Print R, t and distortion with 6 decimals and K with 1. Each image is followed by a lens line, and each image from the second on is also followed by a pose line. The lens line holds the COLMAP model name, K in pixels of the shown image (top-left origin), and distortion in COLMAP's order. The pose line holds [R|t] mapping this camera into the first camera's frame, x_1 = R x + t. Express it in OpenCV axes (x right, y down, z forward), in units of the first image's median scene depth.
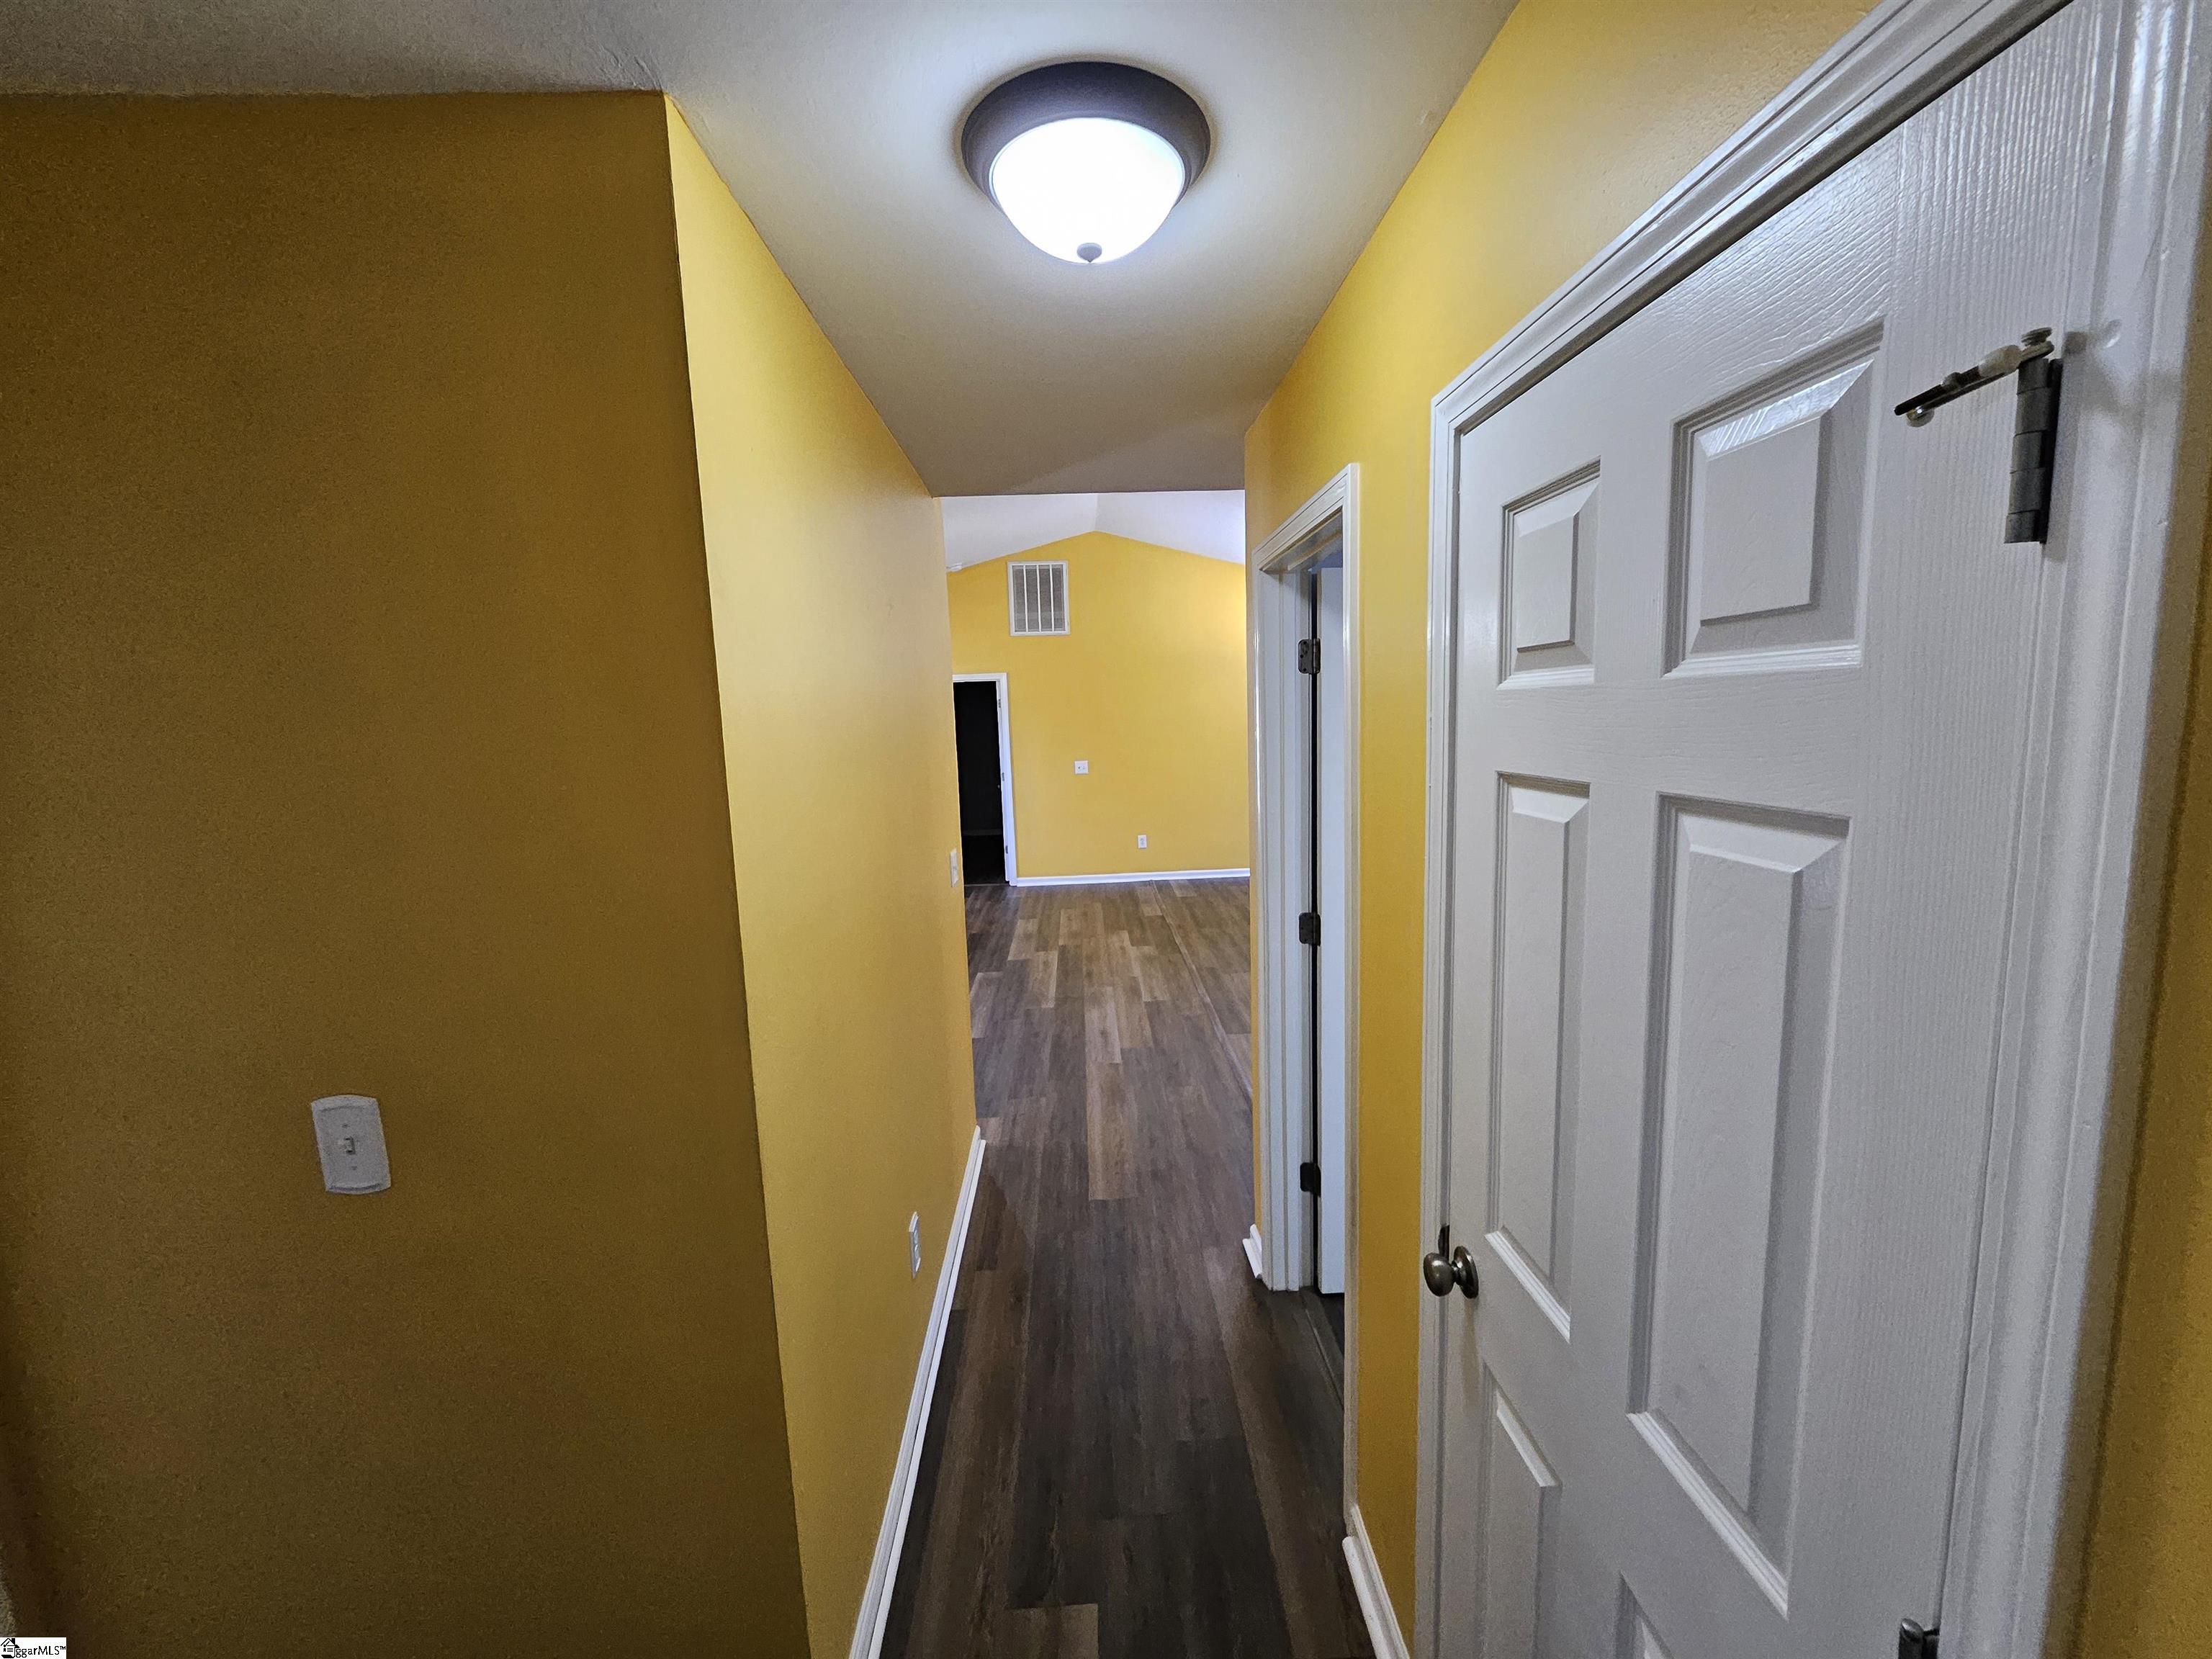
lens RADIAL K [[875.9, 0, 1094.8], [0, 875.9, 829.3], [0, 0, 1]] dist [-0.004461, 0.001764]
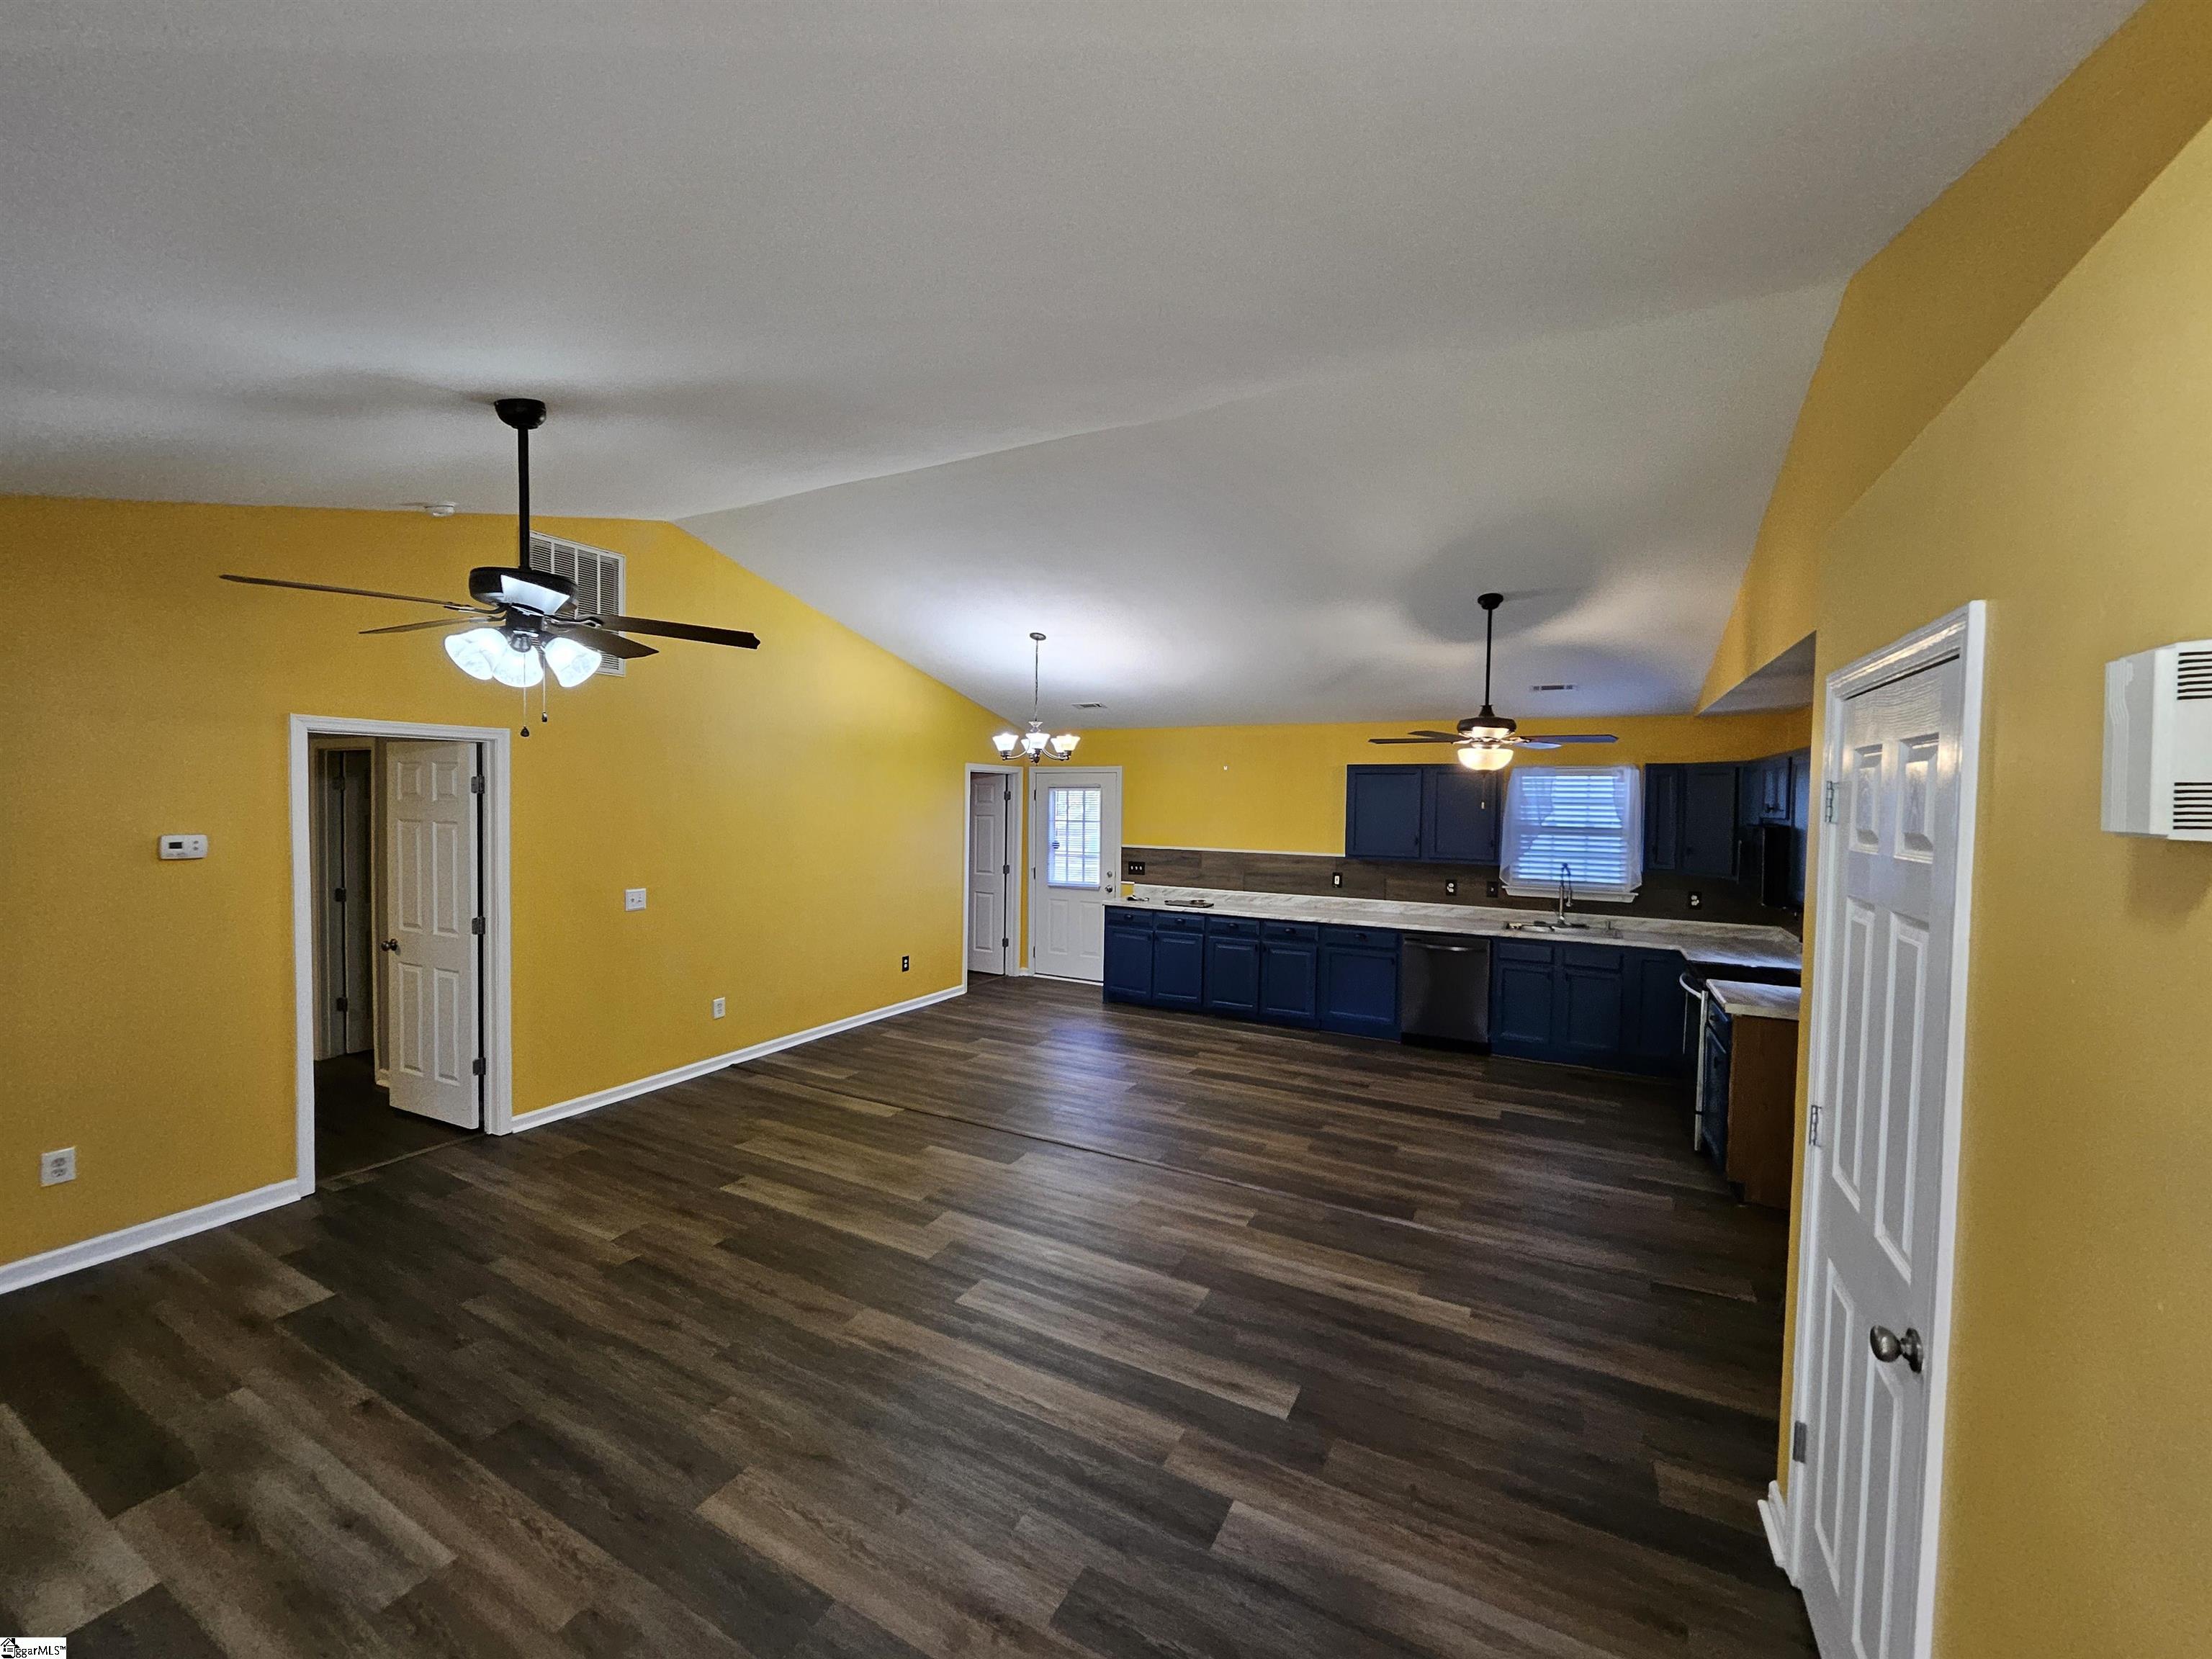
lens RADIAL K [[875.9, 0, 1100.7], [0, 875.9, 826.7], [0, 0, 1]] dist [-0.004461, 0.001764]
pose [[0.492733, 0.012665, 0.870088, -0.606747], [0.080586, 0.994933, -0.060118, -0.092608], [-0.866441, 0.099739, 0.489216, 0.688474]]
